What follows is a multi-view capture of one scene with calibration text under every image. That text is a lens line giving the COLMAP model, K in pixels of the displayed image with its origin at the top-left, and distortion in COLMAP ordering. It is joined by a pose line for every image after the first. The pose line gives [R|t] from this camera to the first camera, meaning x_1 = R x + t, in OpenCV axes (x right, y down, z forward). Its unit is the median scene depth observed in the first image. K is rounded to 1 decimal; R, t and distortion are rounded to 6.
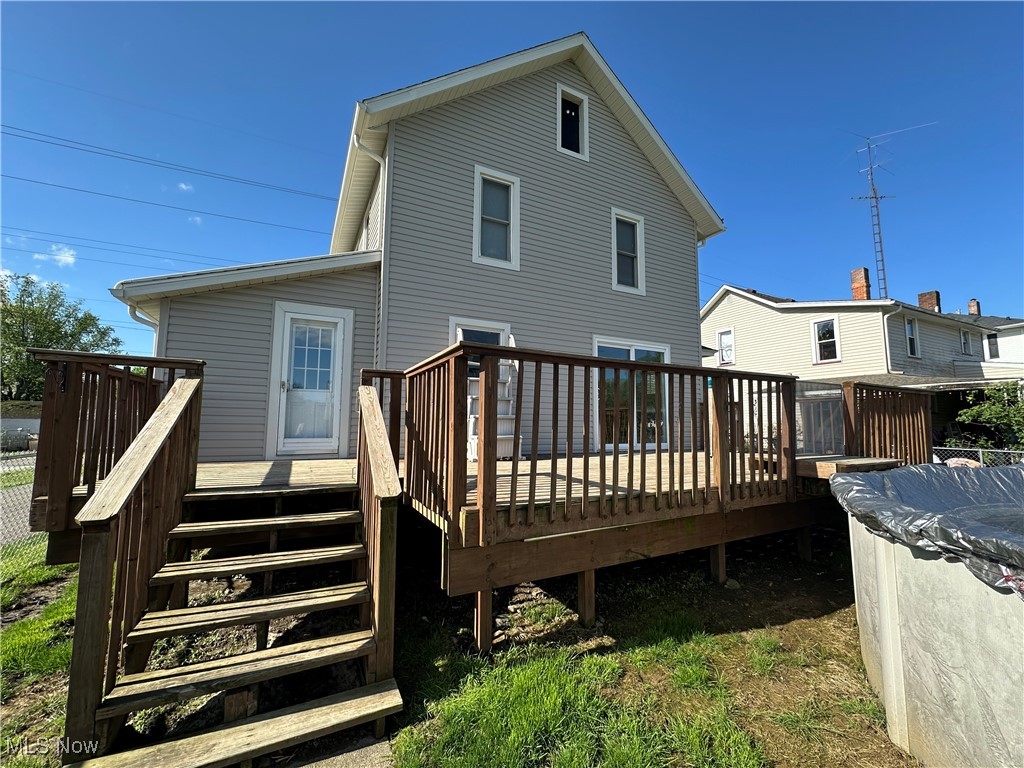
lens RADIAL K [[410.7, 0, 510.5], [0, 410.7, 383.3], [0, 0, 1]] dist [-0.009735, 0.000275]
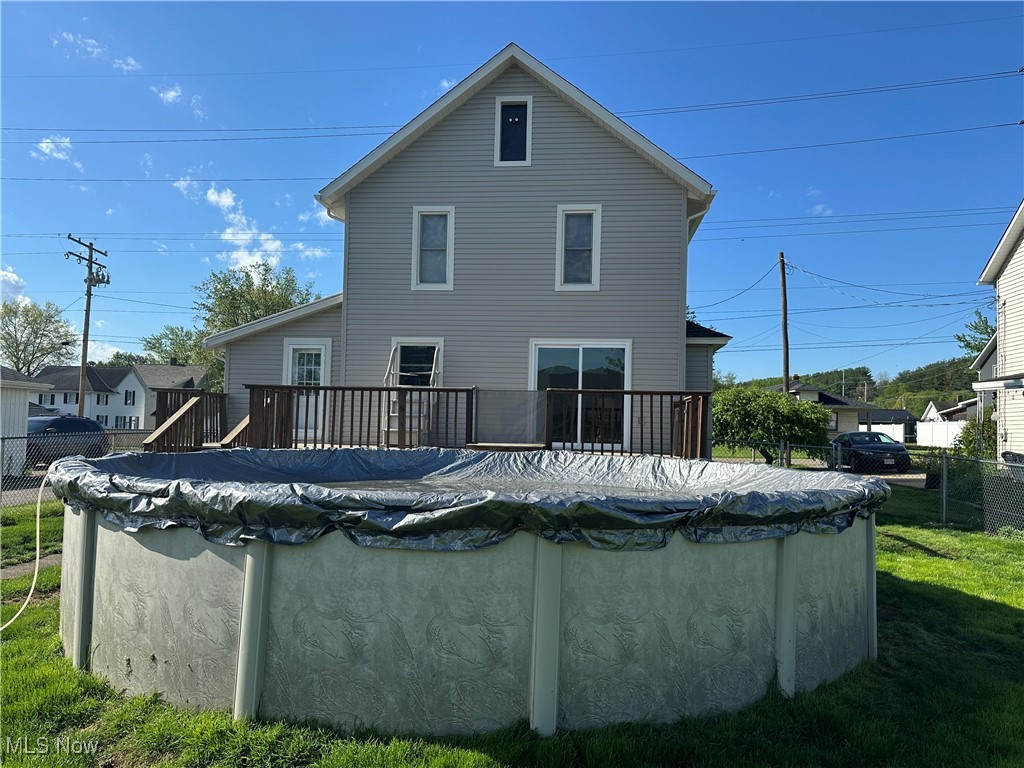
lens RADIAL K [[730.9, 0, 518.8], [0, 730.9, 393.5], [0, 0, 1]] dist [0.054584, -0.003752]
pose [[0.836194, -0.011990, -0.548303, 1.279403], [0.037237, 0.998695, 0.034950, -0.046089], [0.547169, -0.049642, 0.835549, -0.624910]]
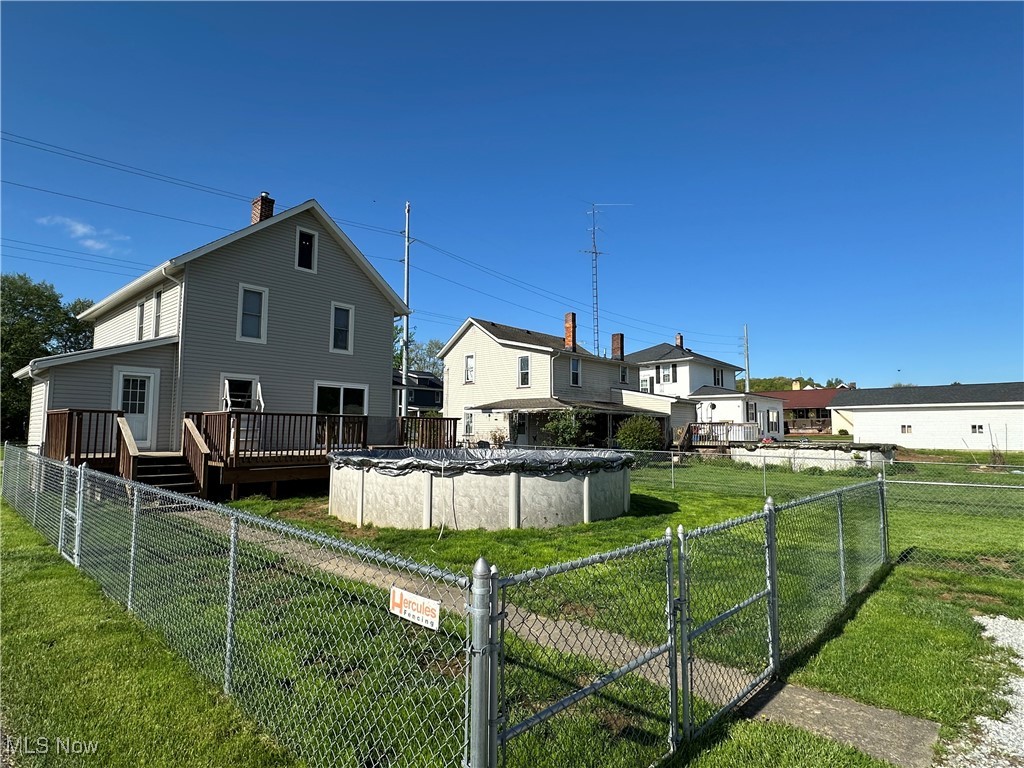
lens RADIAL K [[549.7, 0, 515.7], [0, 549.7, 386.8], [0, 0, 1]] dist [-0.008051, -0.000926]
pose [[0.928884, 0.028703, 0.369257, 0.146772], [-0.035441, 0.999306, 0.011477, -0.155212], [-0.368671, -0.023747, 0.929256, -1.504542]]
